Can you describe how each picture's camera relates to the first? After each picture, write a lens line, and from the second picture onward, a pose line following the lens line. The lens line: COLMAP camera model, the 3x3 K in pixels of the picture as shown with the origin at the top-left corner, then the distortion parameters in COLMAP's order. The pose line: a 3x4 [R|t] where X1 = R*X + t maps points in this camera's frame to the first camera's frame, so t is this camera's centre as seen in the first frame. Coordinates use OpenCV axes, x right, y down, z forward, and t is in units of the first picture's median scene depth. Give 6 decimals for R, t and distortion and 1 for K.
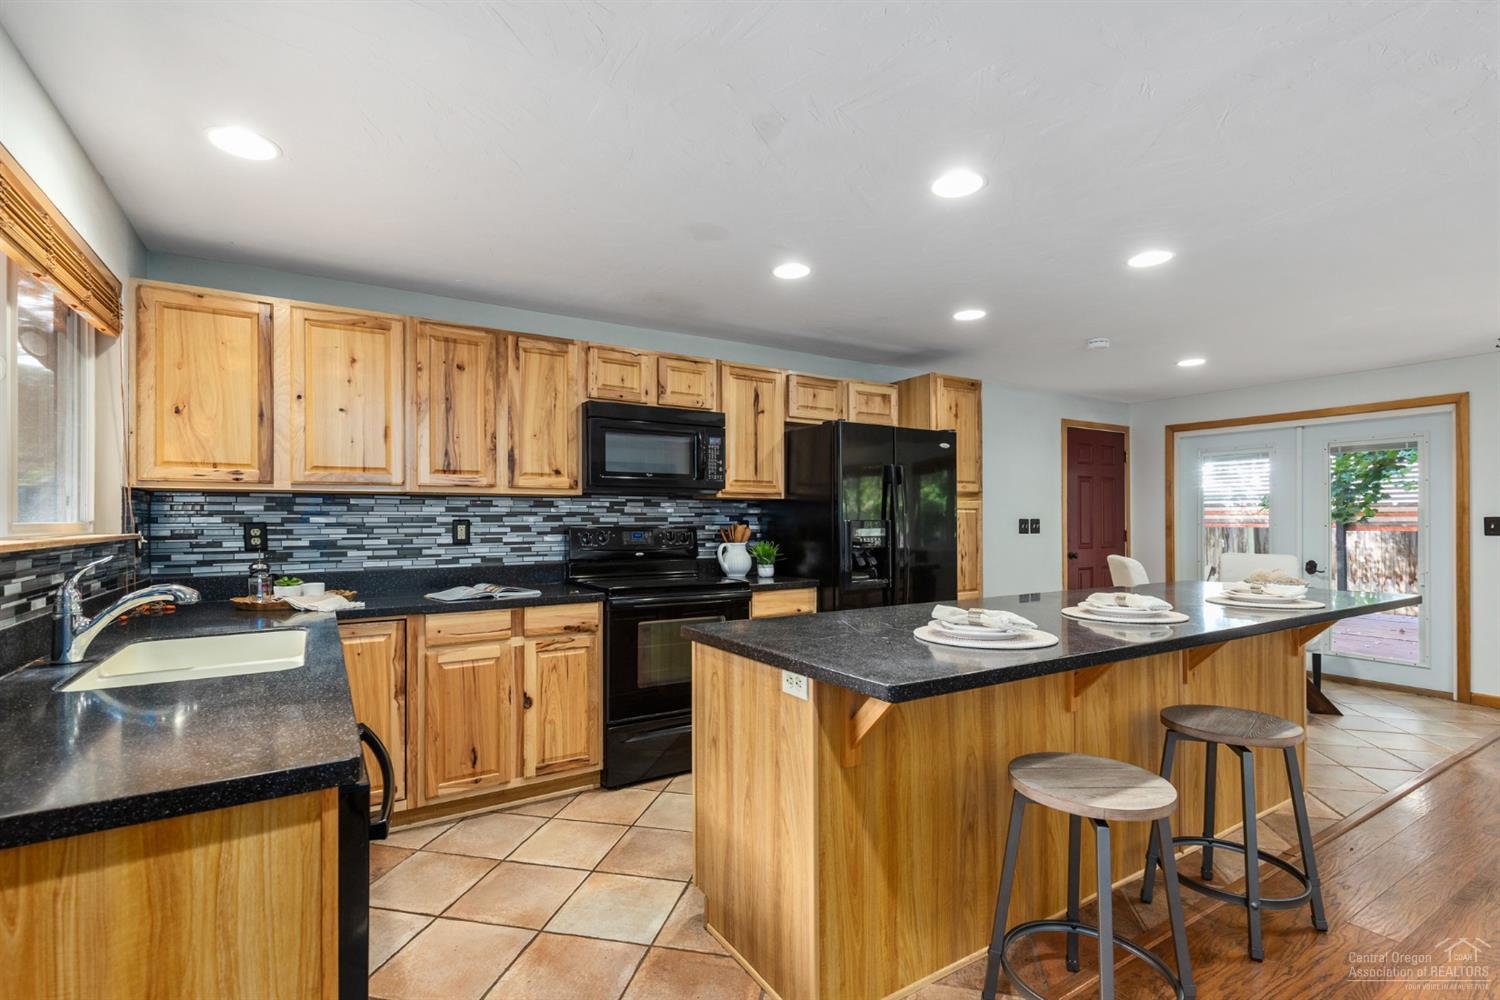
lens RADIAL K [[690.3, 0, 747.6], [0, 690.3, 517.5], [0, 0, 1]] dist [0.009967, -0.000799]
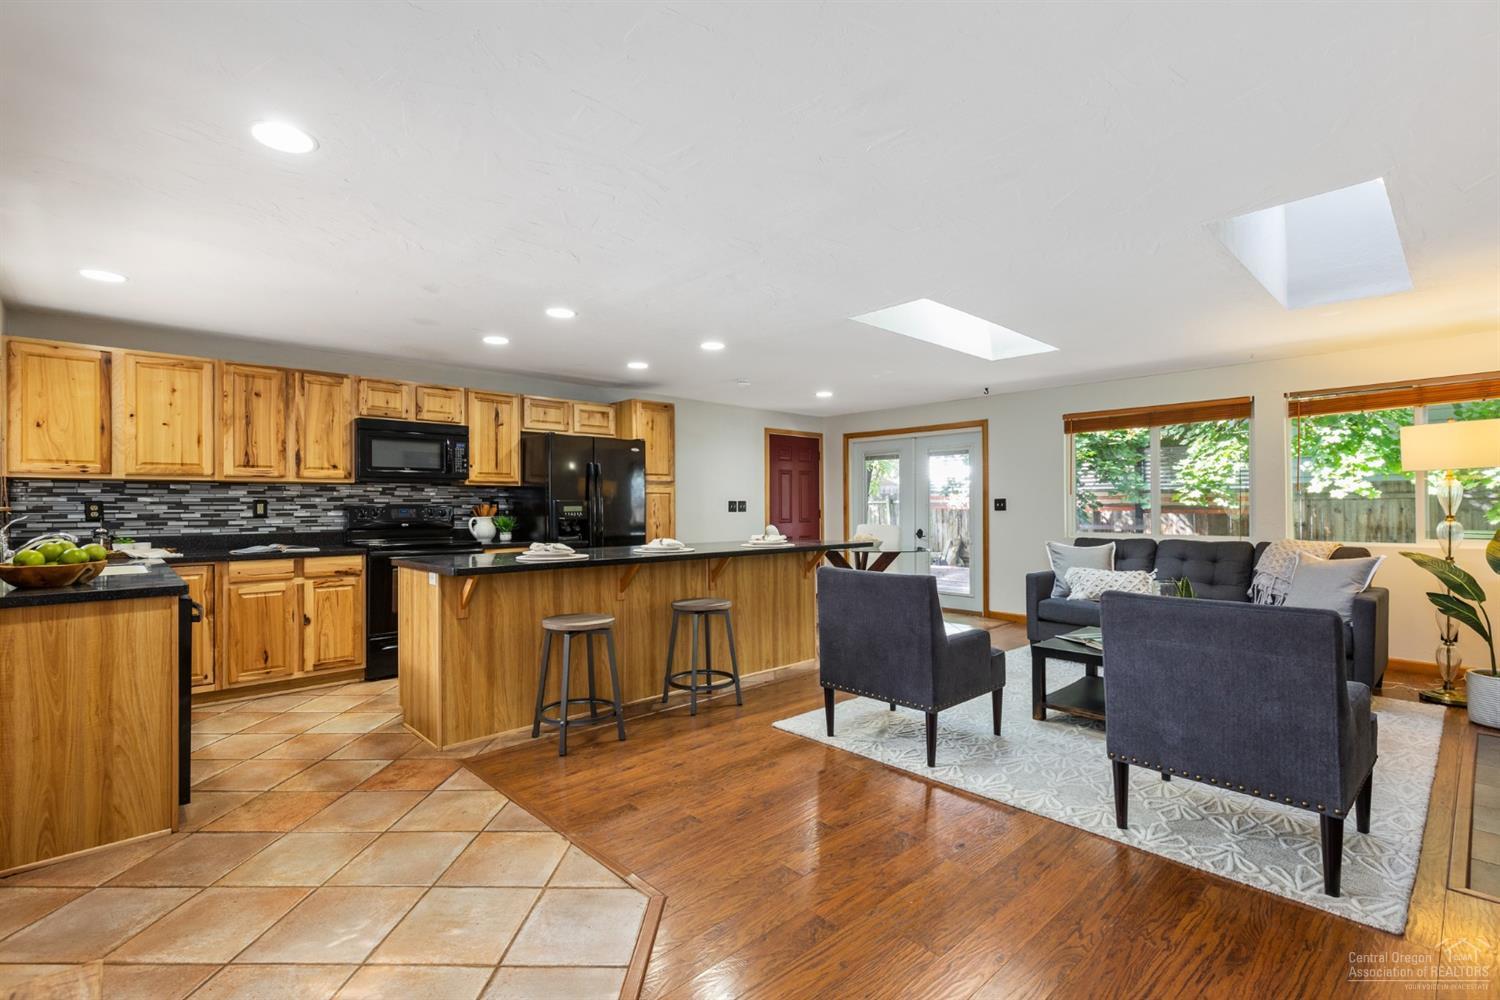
lens RADIAL K [[690.3, 0, 754.4], [0, 690.3, 502.2], [0, 0, 1]] dist [0.009967, -0.000799]
pose [[0.981303, -0.001311, 0.192463, 0.330868], [0.001928, 0.999994, -0.003018, 0.015632], [-0.192458, 0.003333, 0.981300, -0.635107]]
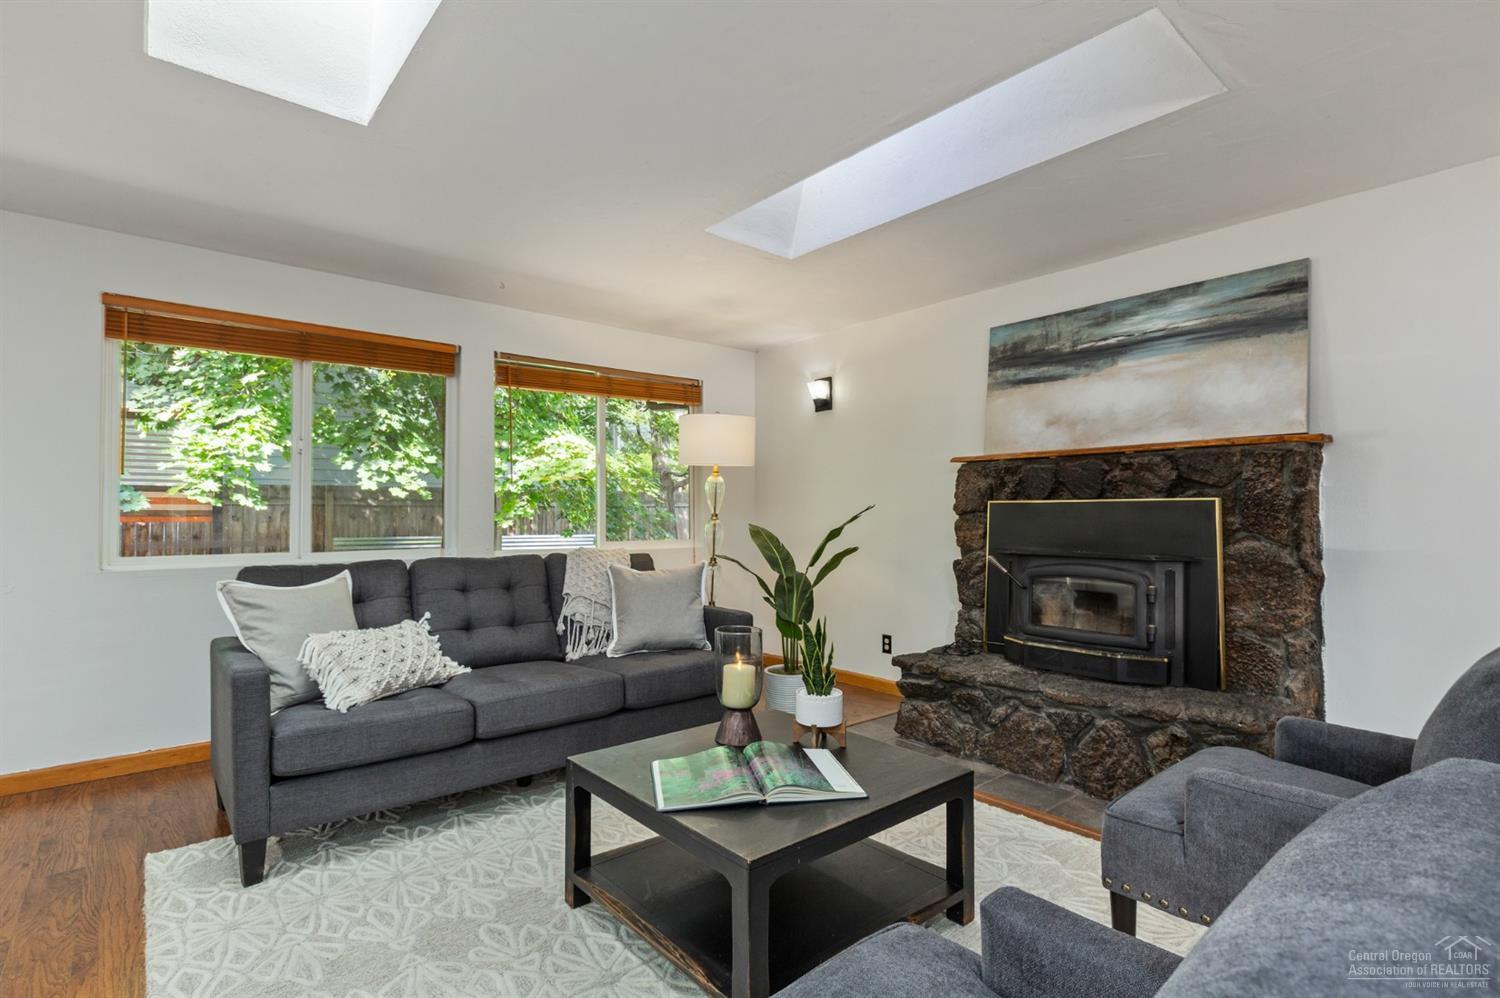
lens RADIAL K [[726.0, 0, 744.2], [0, 726.0, 505.4], [0, 0, 1]] dist [0.002186, -0.000578]
pose [[-0.140187, 0.014104, 0.990025, 0.582715], [-0.004974, 0.999876, -0.014948, 0.043011], [-0.990112, -0.007020, -0.140100, 0.554832]]
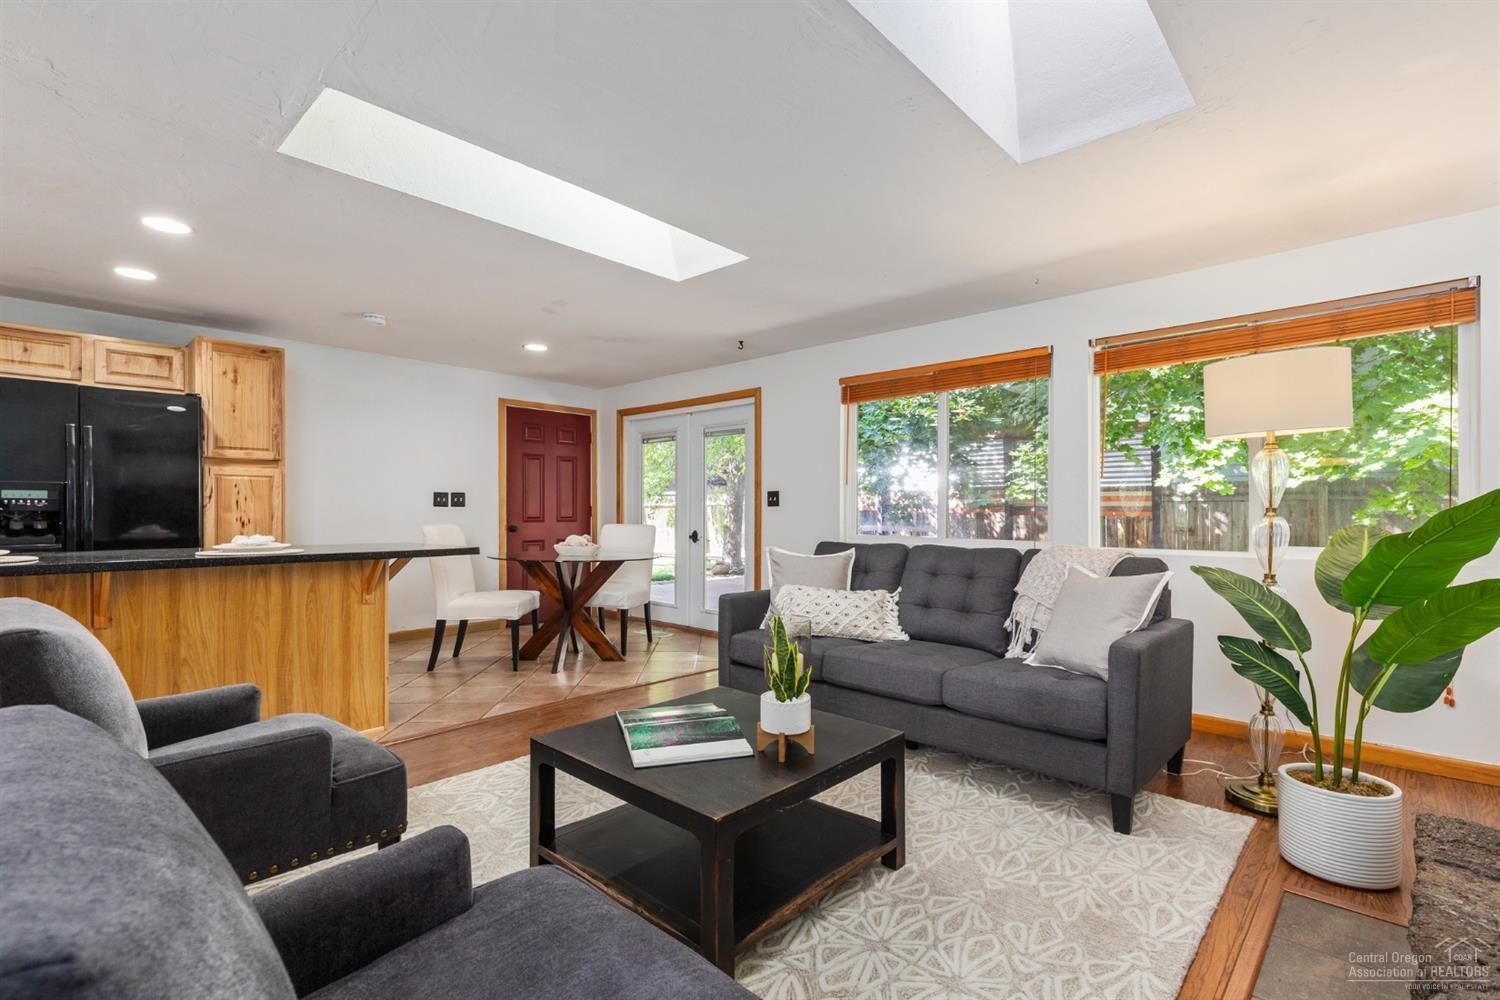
lens RADIAL K [[690.3, 0, 764.3], [0, 690.3, 511.8], [0, 0, 1]] dist [0.009967, -0.000799]
pose [[0.965630, 0.004087, 0.259889, 1.097854], [-0.005385, 0.999976, 0.004282, 0.043901], [-0.259866, -0.005534, 0.965629, -0.224133]]
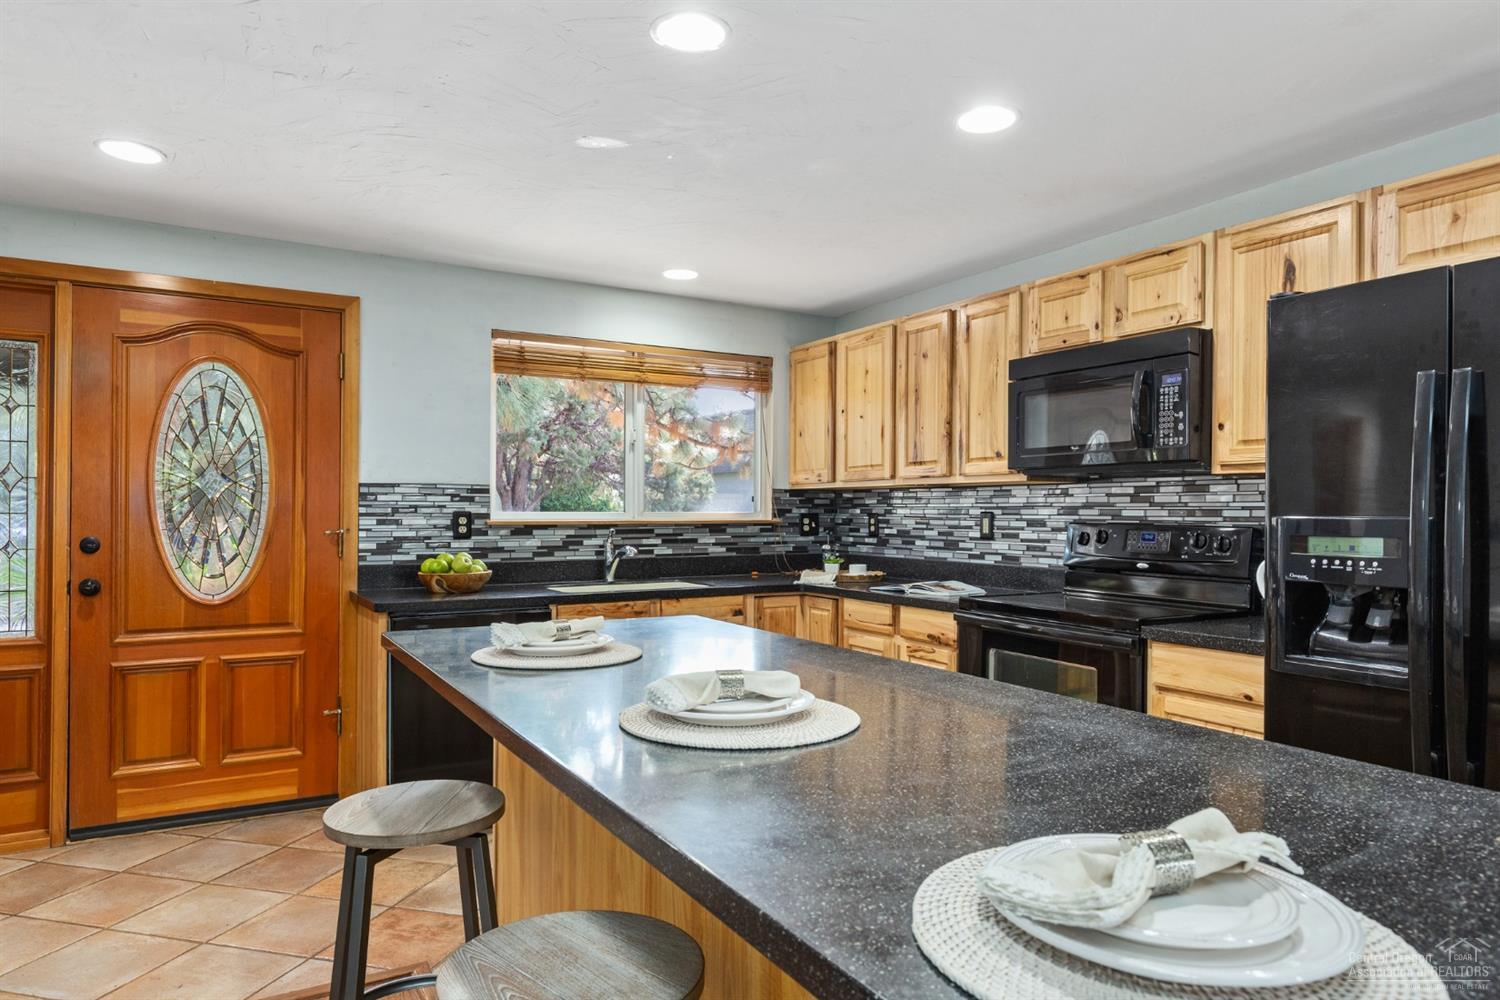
lens RADIAL K [[926.4, 0, 741.5], [0, 926.4, 506.0], [0, 0, 1]] dist [0.005423, -0.000501]
pose [[-0.036395, -0.002783, -0.999334, 0.907255], [-0.000745, 0.999996, -0.002757, -0.001082], [0.999337, 0.000644, -0.036396, 0.796344]]
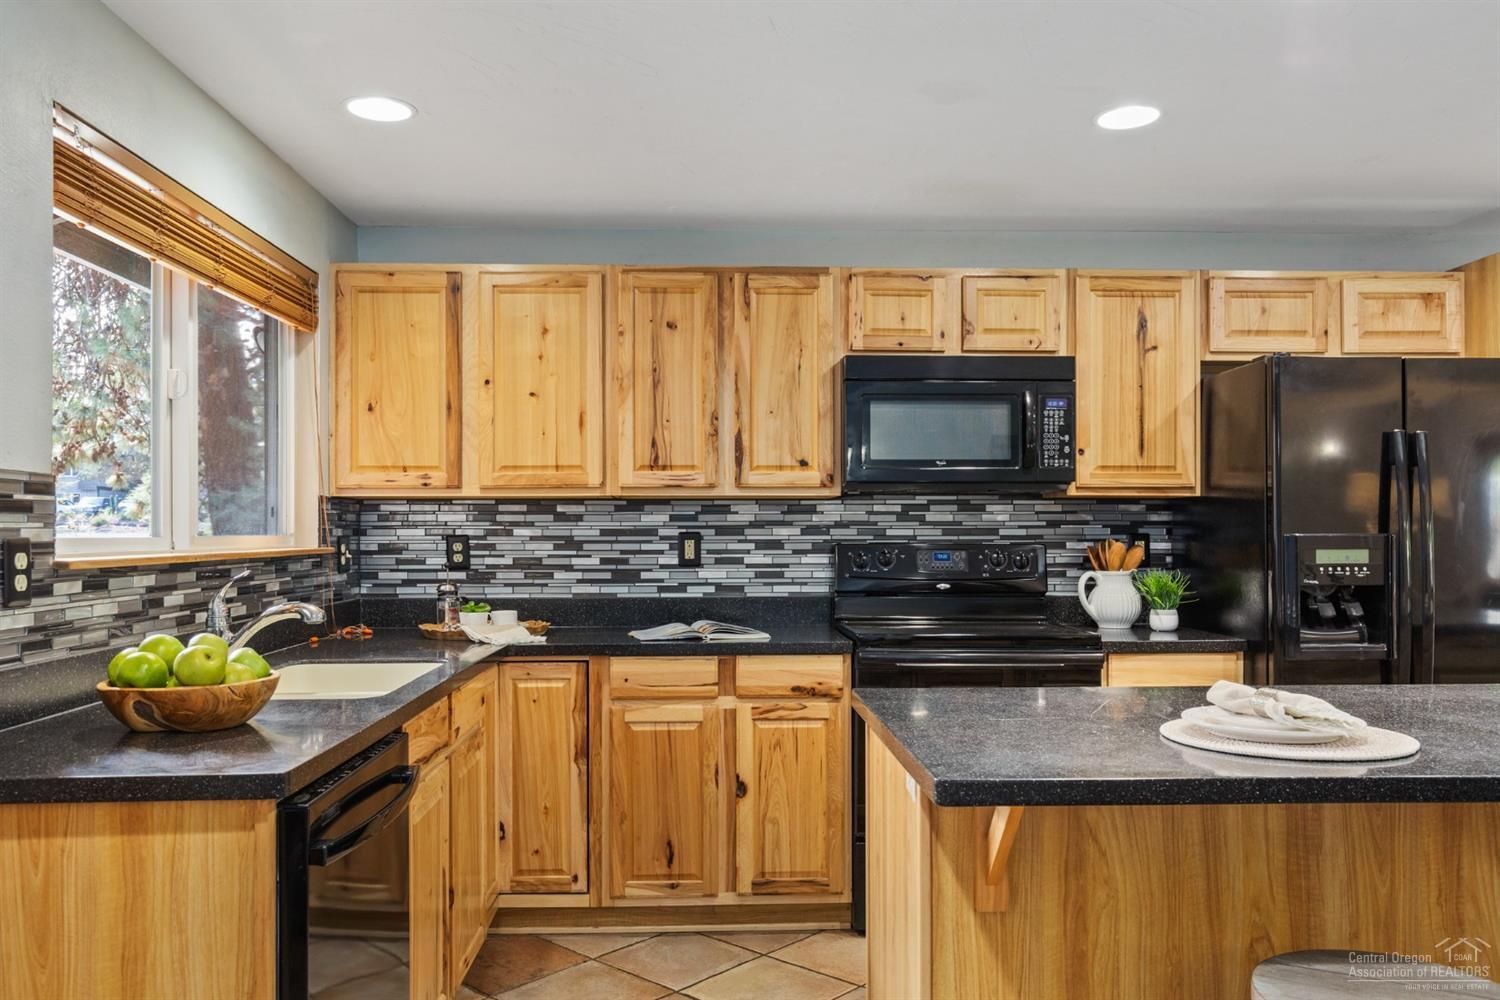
lens RADIAL K [[1170.3, 0, 749.8], [0, 1170.3, 528.6], [0, 0, 1]] dist [0.007055, -0.002245]
pose [[0.868720, -0.000225, -0.495303, 0.276876], [0.001146, 0.999998, 0.001555, -0.002500], [0.495301, -0.001918, 0.868719, -0.041869]]
